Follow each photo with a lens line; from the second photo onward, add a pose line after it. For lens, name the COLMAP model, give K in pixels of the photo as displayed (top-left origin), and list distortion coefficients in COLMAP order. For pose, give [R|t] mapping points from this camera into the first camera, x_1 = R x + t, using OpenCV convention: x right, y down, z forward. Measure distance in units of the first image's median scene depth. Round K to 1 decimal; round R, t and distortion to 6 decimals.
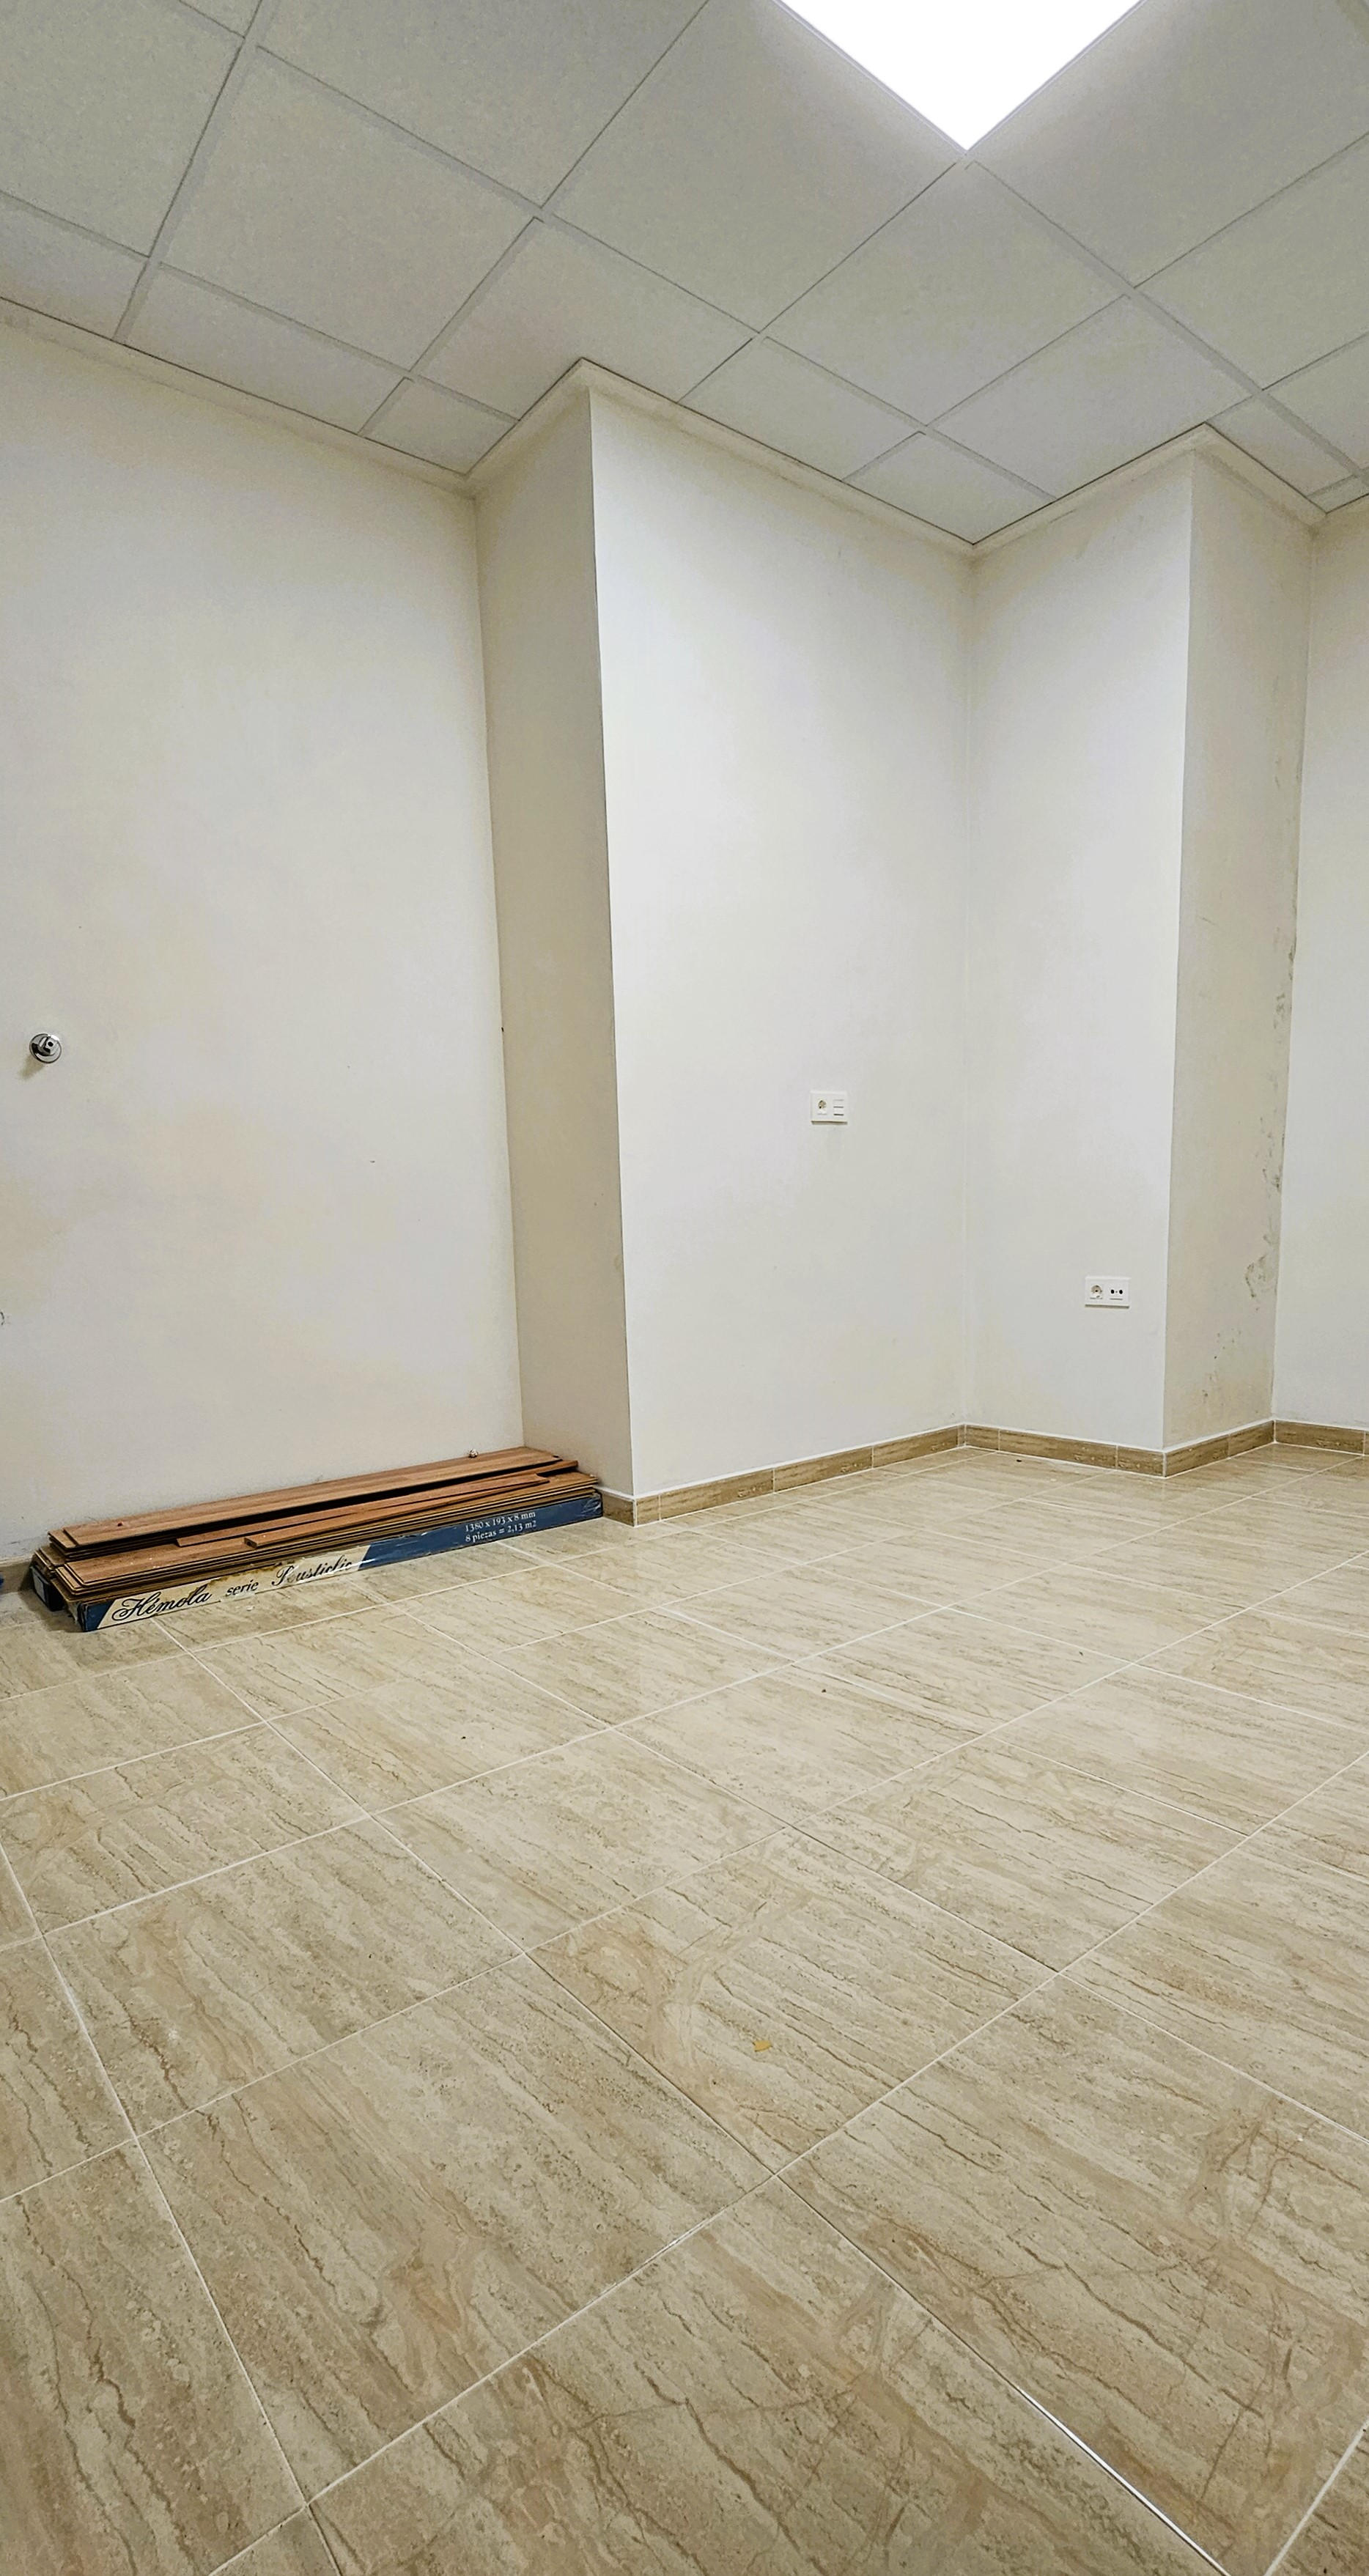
lens RADIAL K [[1185.3, 0, 658.2], [0, 1185.3, 1279.2], [0, 0, 1]] dist [0.002005, 0.000115]
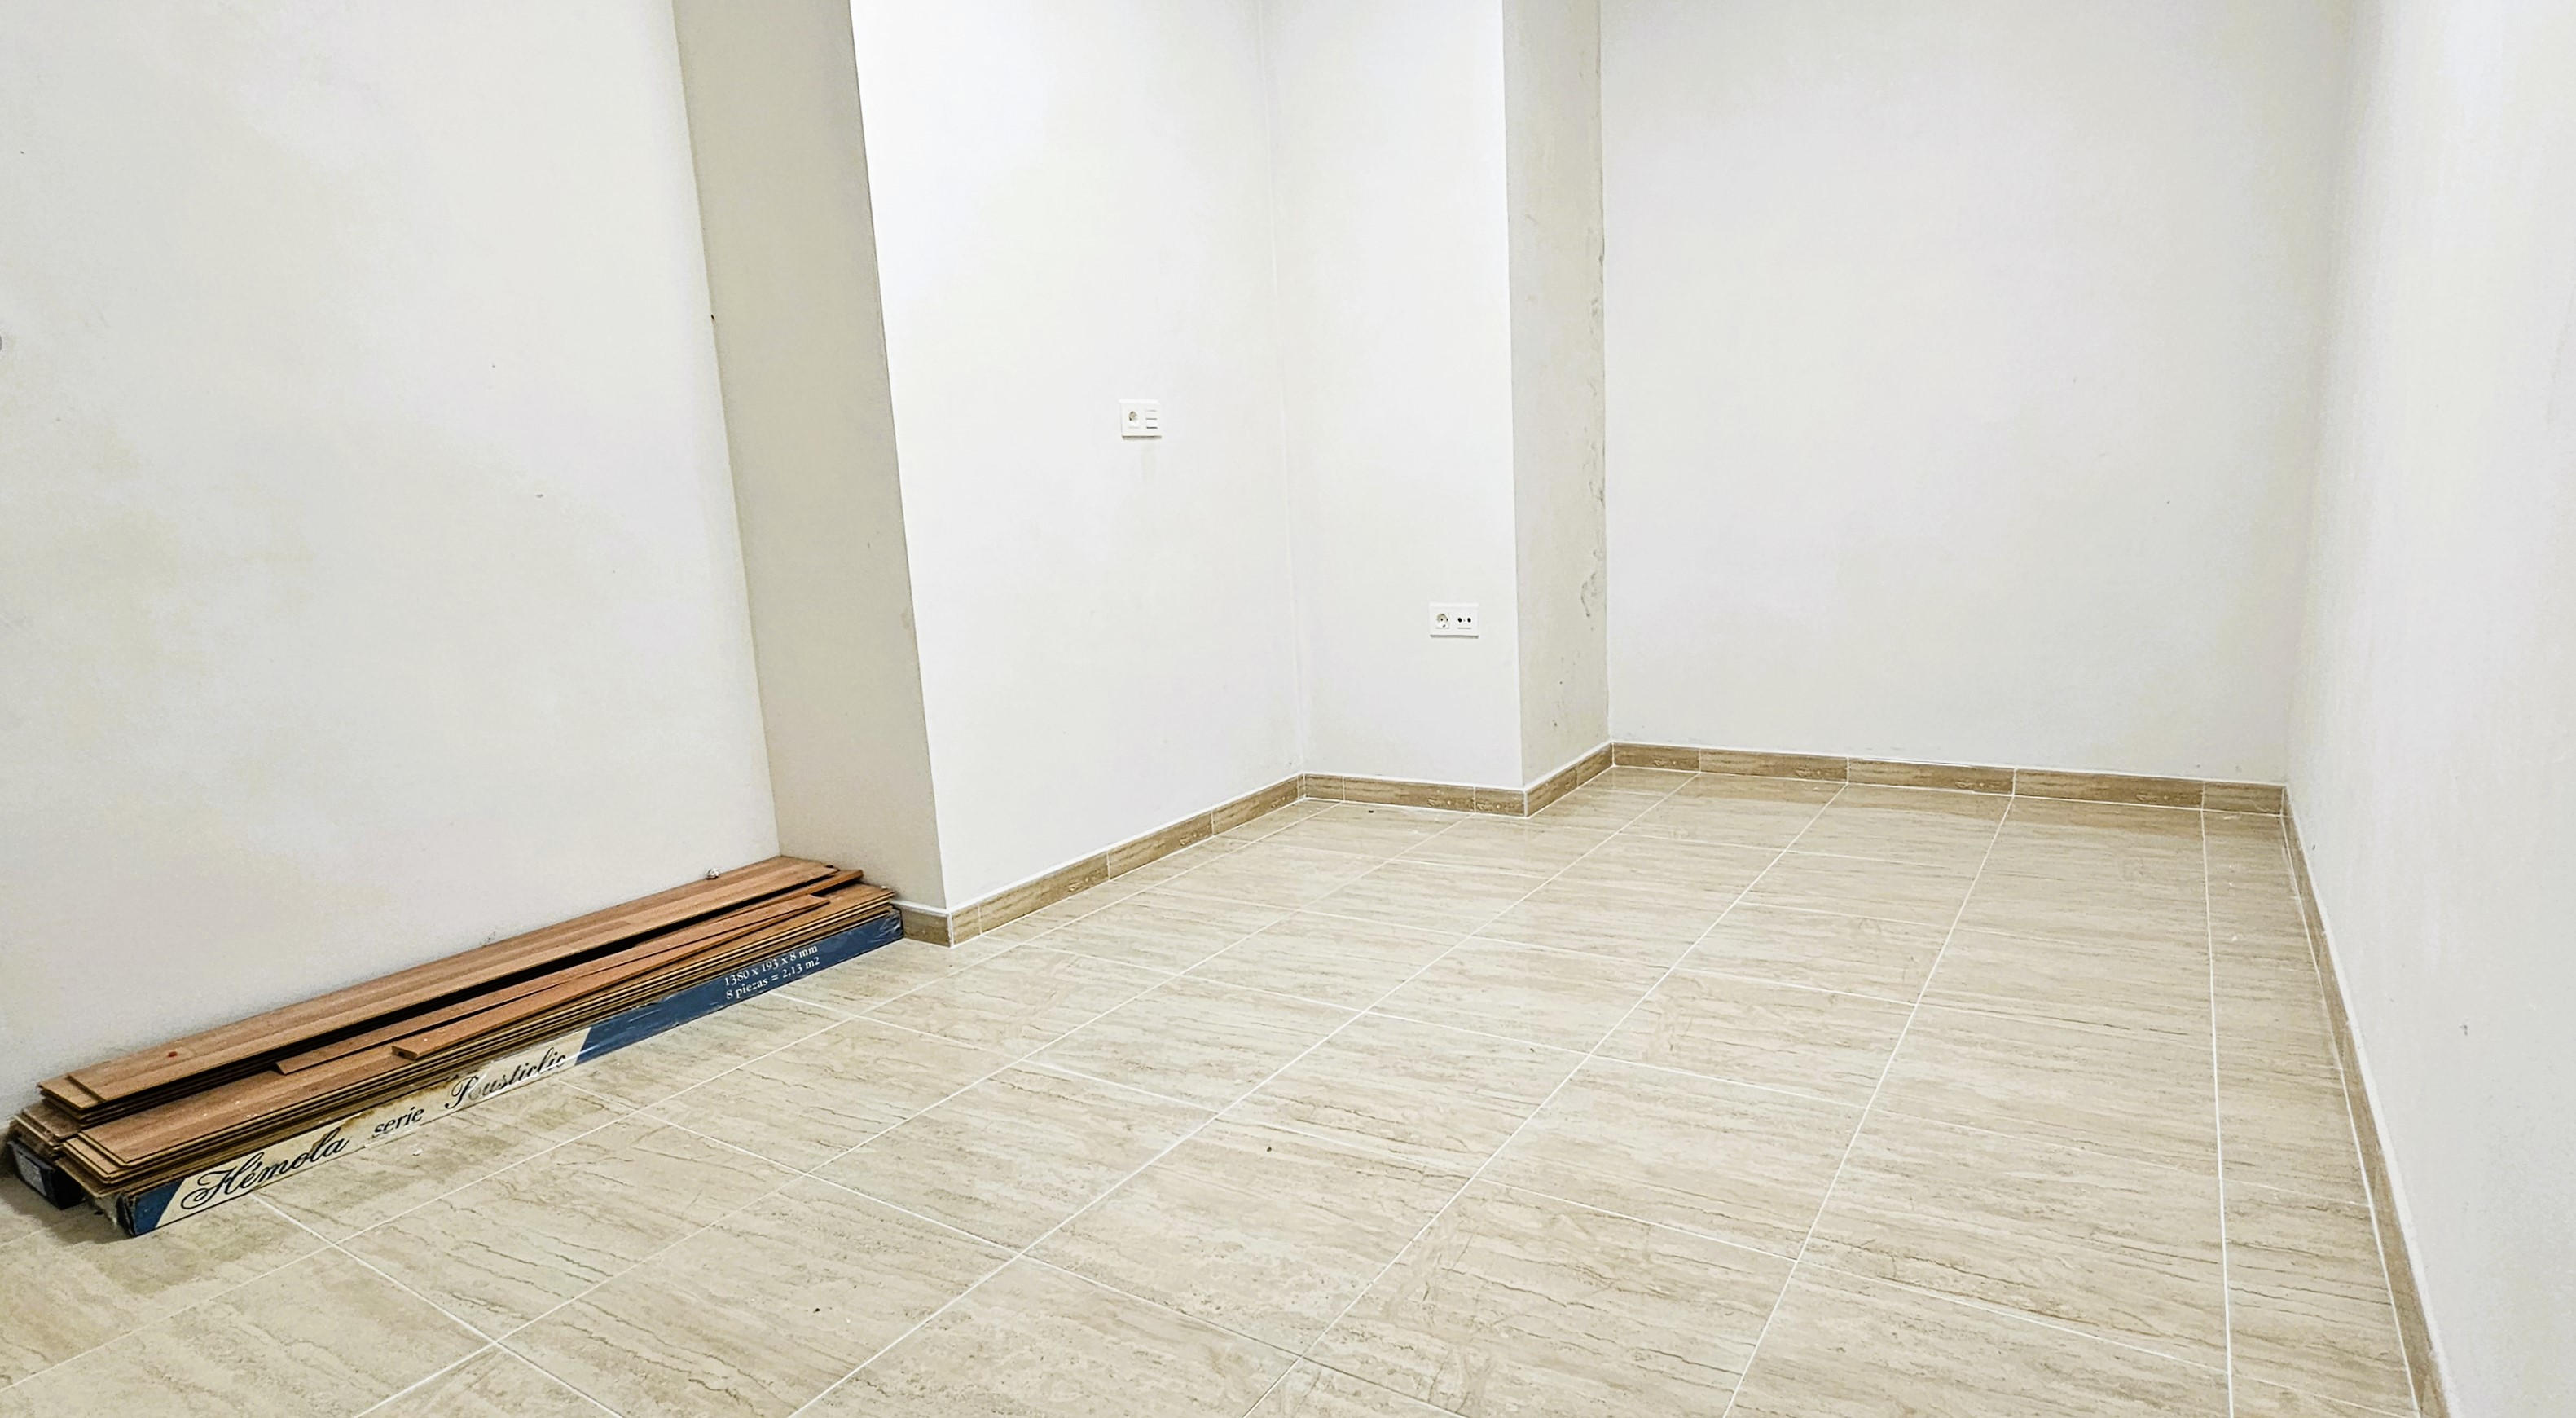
lens RADIAL K [[1300.6, 0, 1267.7], [0, 1300.6, 607.1], [0, 0, 1]] dist [0.010044, -0.003899]
pose [[0.945429, -0.051580, 0.321720, -0.102060], [0.045321, 0.998610, 0.026921, -0.041211], [-0.322662, -0.010871, 0.946452, 0.112806]]
